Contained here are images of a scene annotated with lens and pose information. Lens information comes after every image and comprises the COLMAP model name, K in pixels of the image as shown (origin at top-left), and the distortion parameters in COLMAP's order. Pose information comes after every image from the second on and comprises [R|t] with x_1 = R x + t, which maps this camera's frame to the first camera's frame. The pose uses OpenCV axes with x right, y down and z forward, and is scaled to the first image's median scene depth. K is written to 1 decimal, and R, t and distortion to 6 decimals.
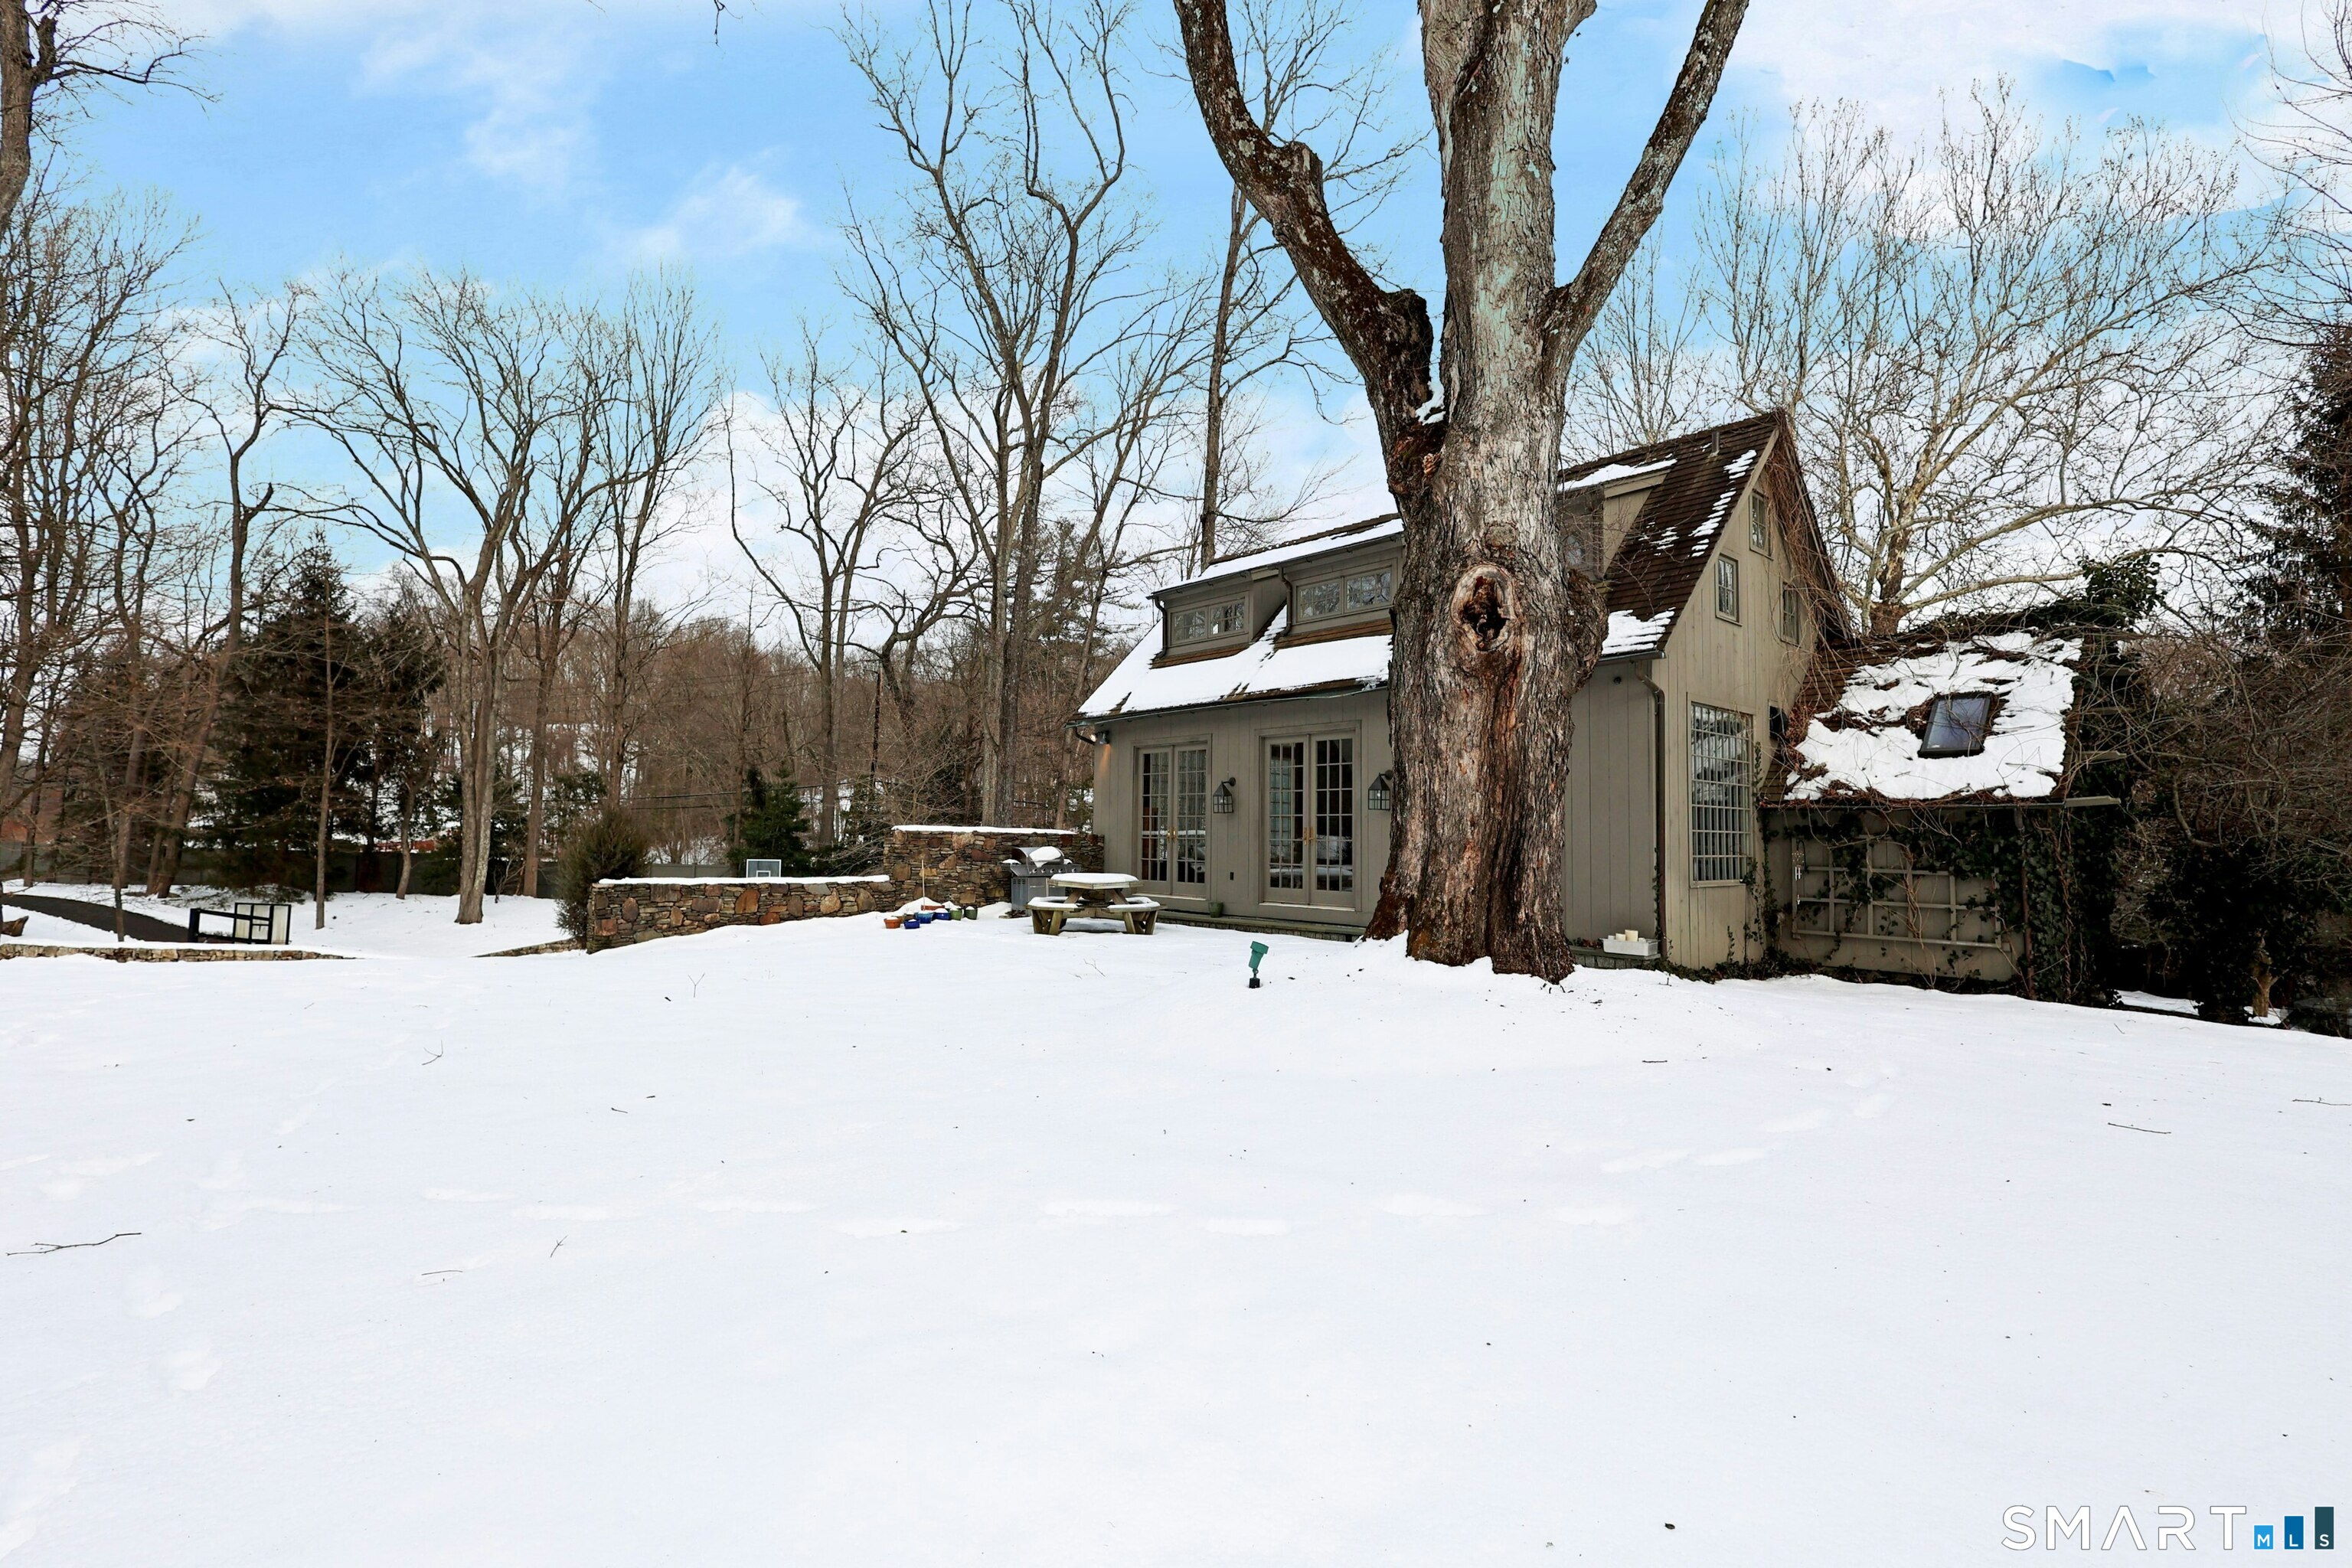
lens RADIAL K [[1088.9, 0, 1184.4], [0, 1088.9, 774.9], [0, 0, 1]] dist [0.004090, 0.001768]
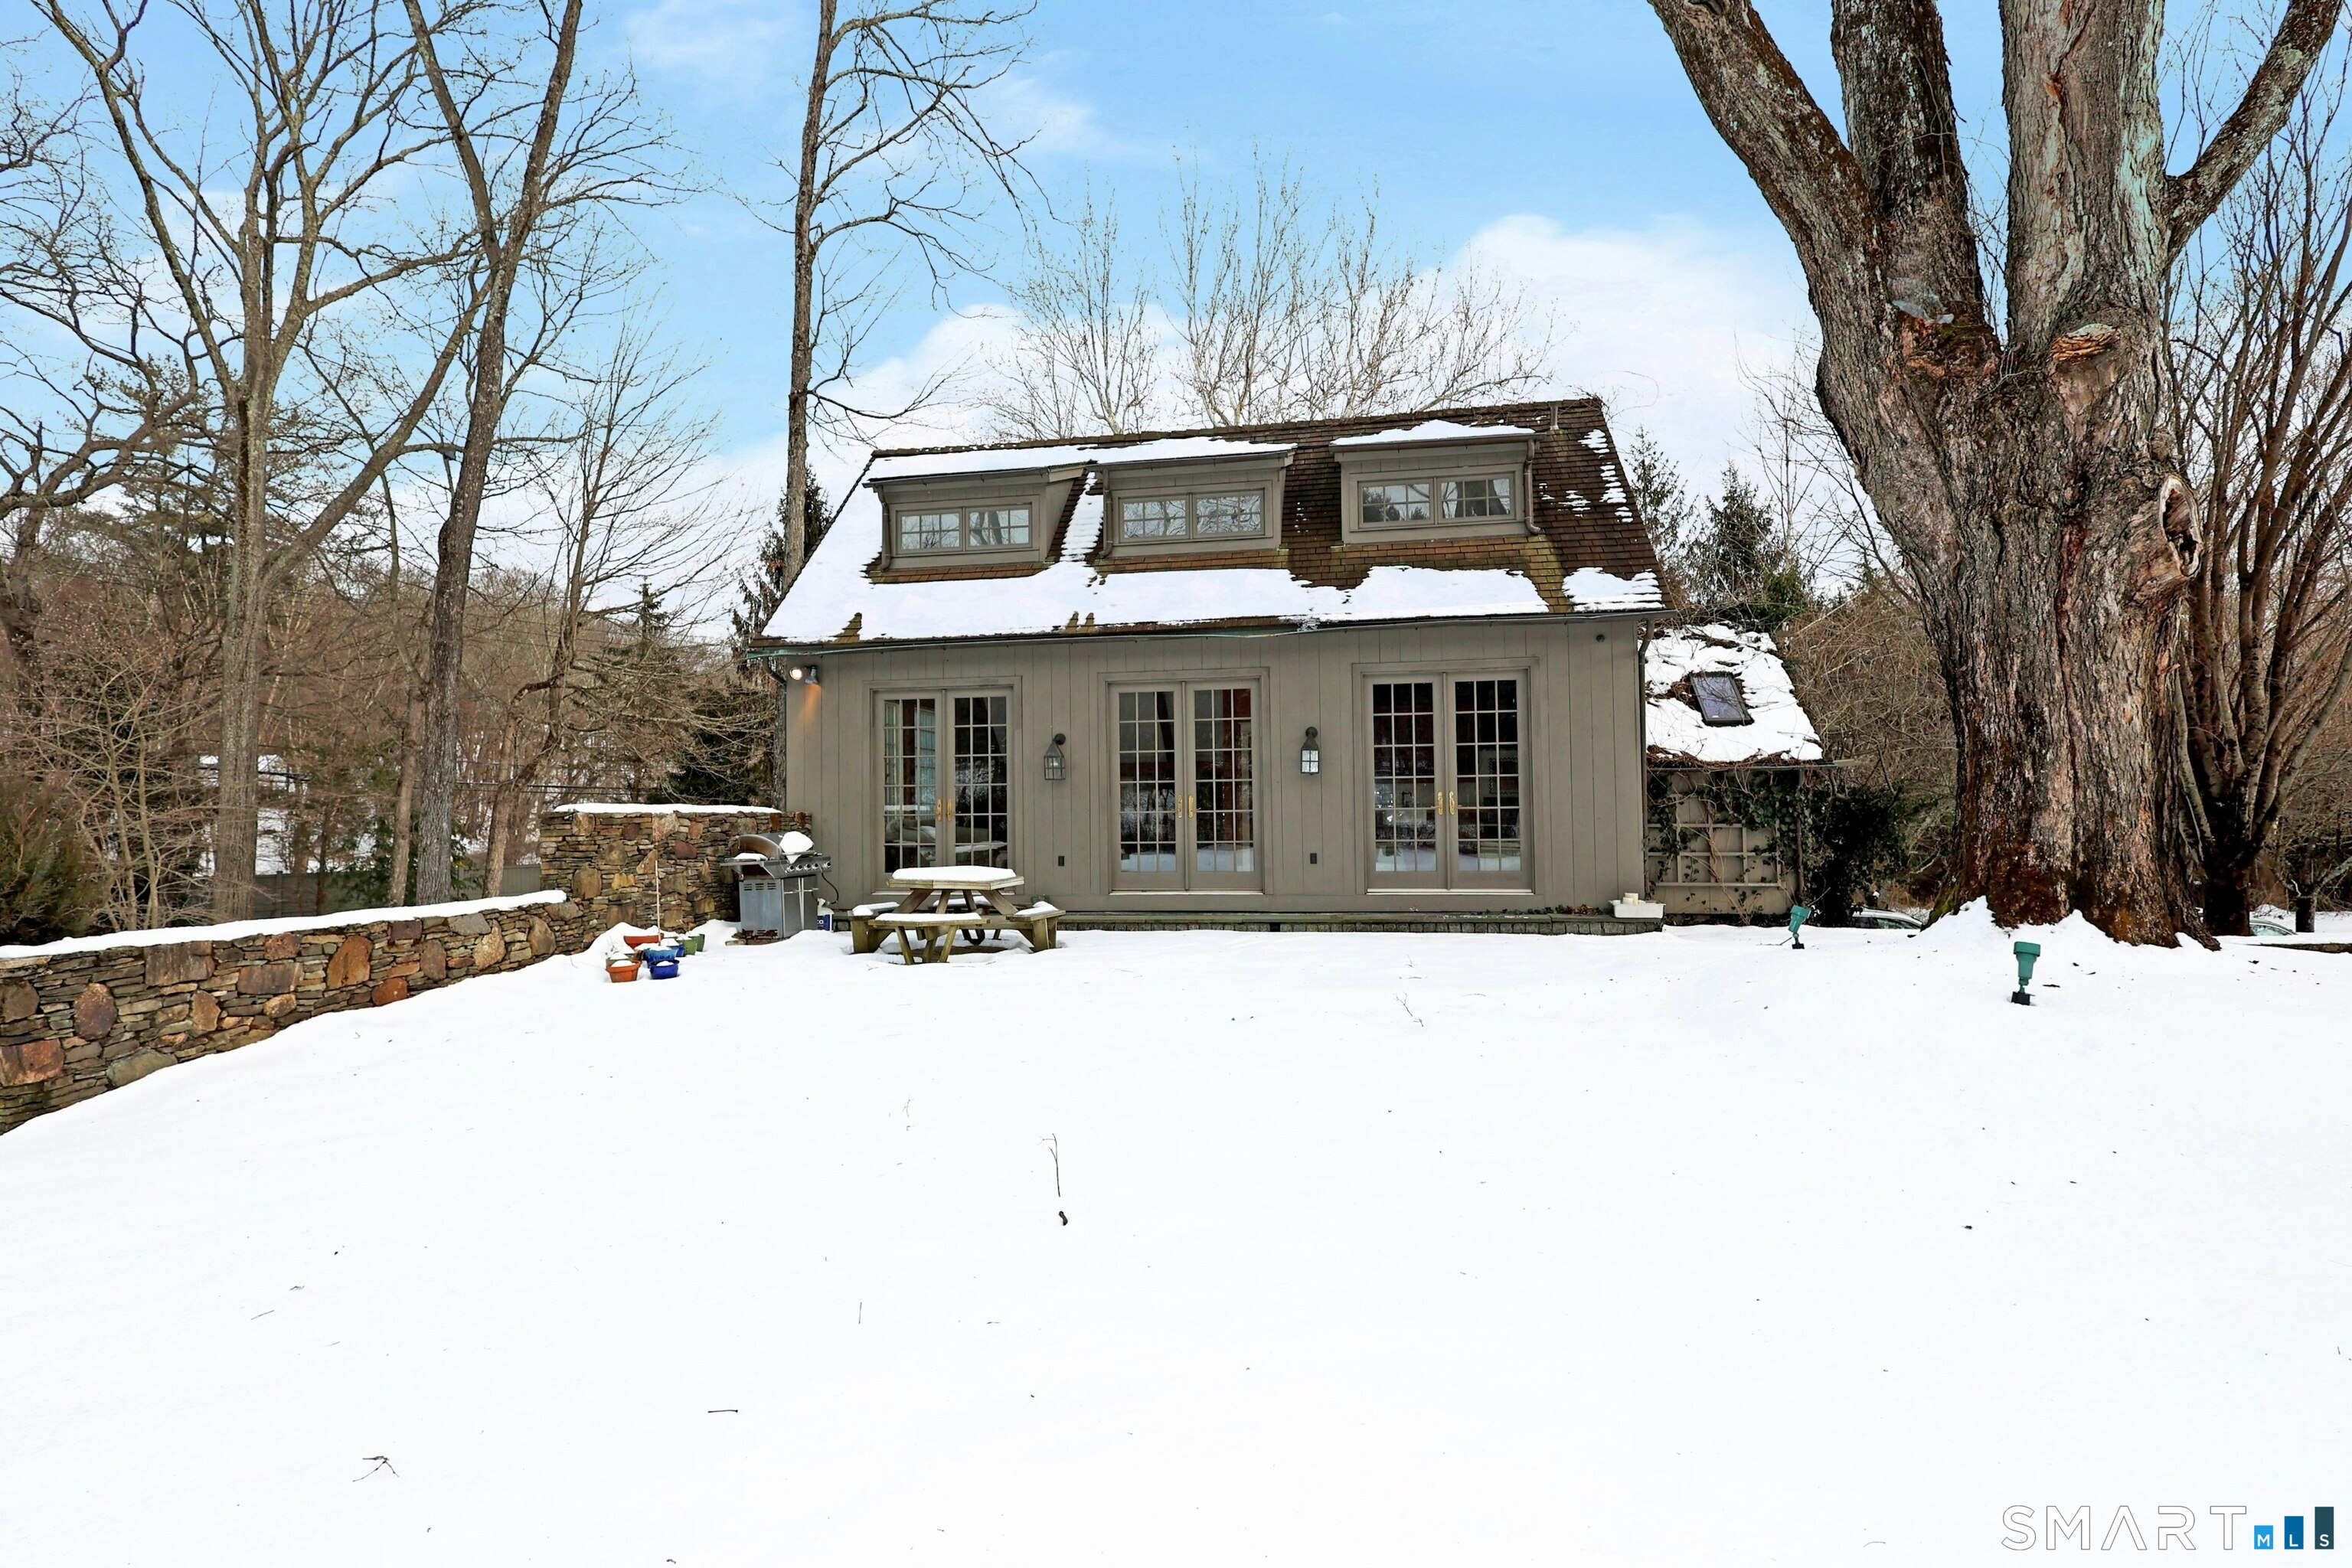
lens RADIAL K [[1088.9, 0, 1177.6], [0, 1088.9, 776.2], [0, 0, 1]] dist [0.004090, 0.001768]
pose [[0.787673, -0.003939, 0.616081, -0.419448], [-0.012809, 0.999659, 0.022768, 0.015895], [-0.615960, -0.025825, 0.787354, 0.388081]]
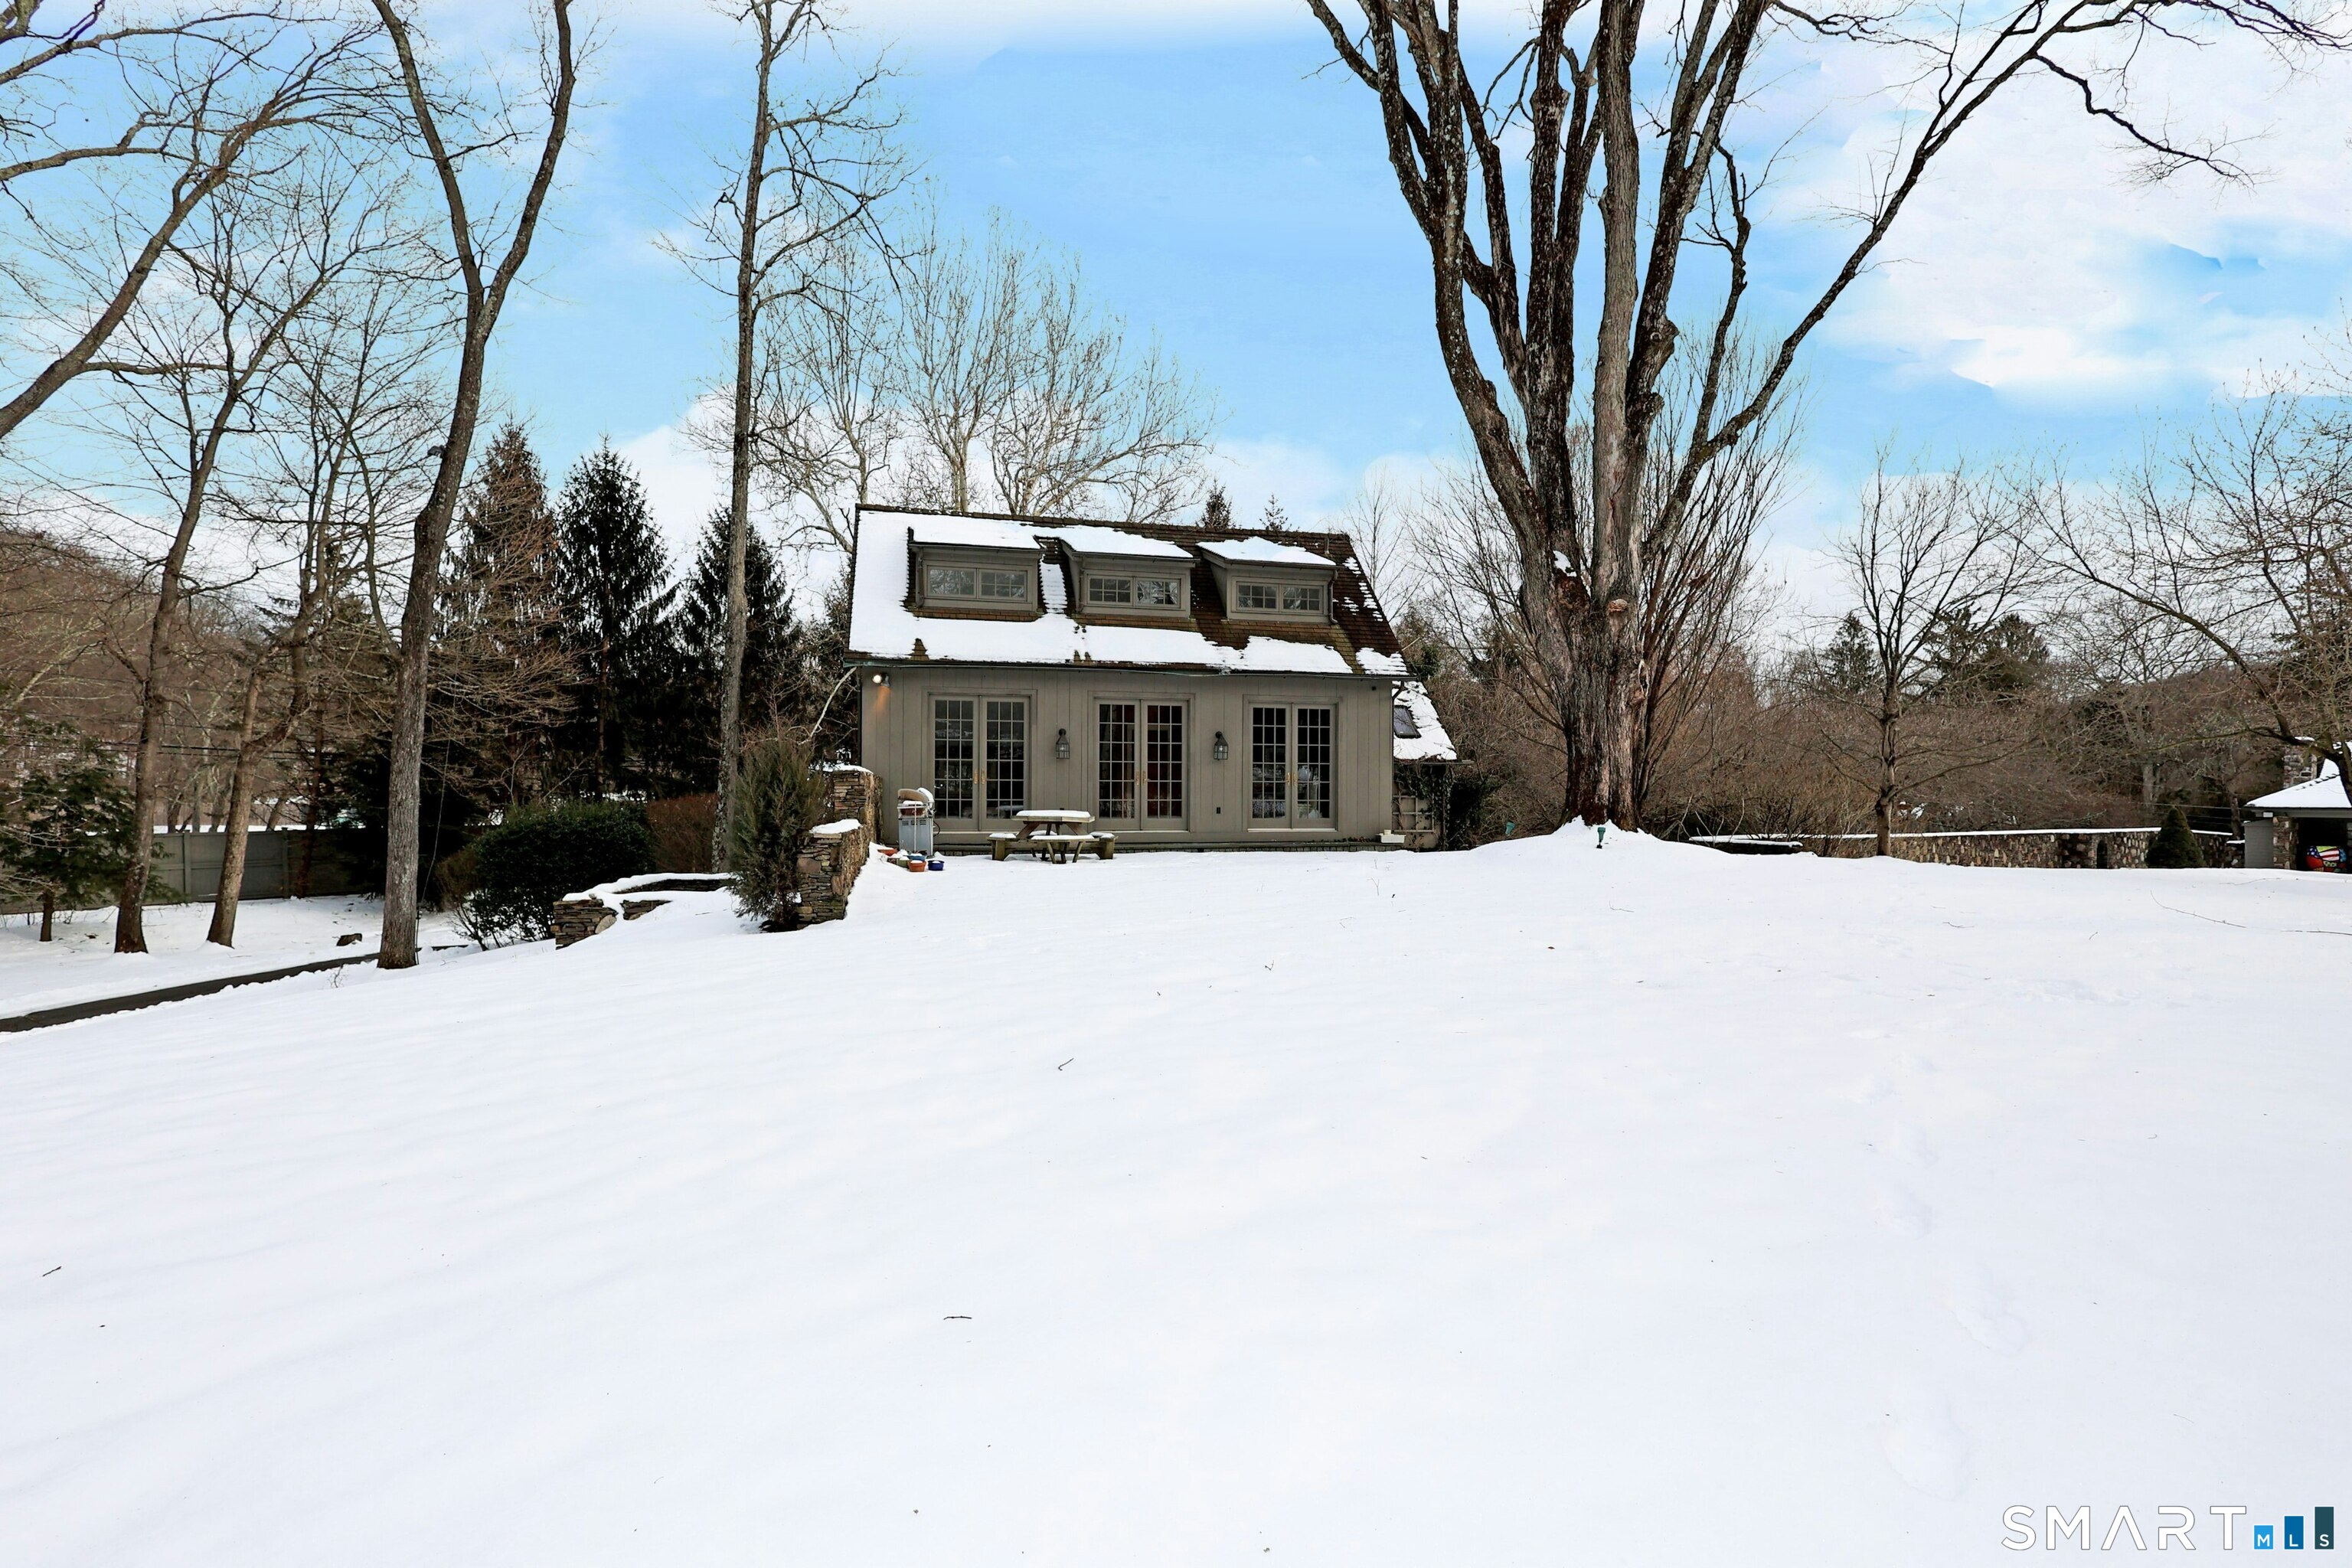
lens RADIAL K [[1088.9, 0, 1183.9], [0, 1088.9, 792.9], [0, 0, 1]] dist [0.004090, 0.001768]
pose [[0.480377, -0.010503, 0.876999, -1.073071], [-0.048431, 0.998085, 0.038481, 0.022837], [-0.875724, -0.060960, 0.478948, 0.353099]]
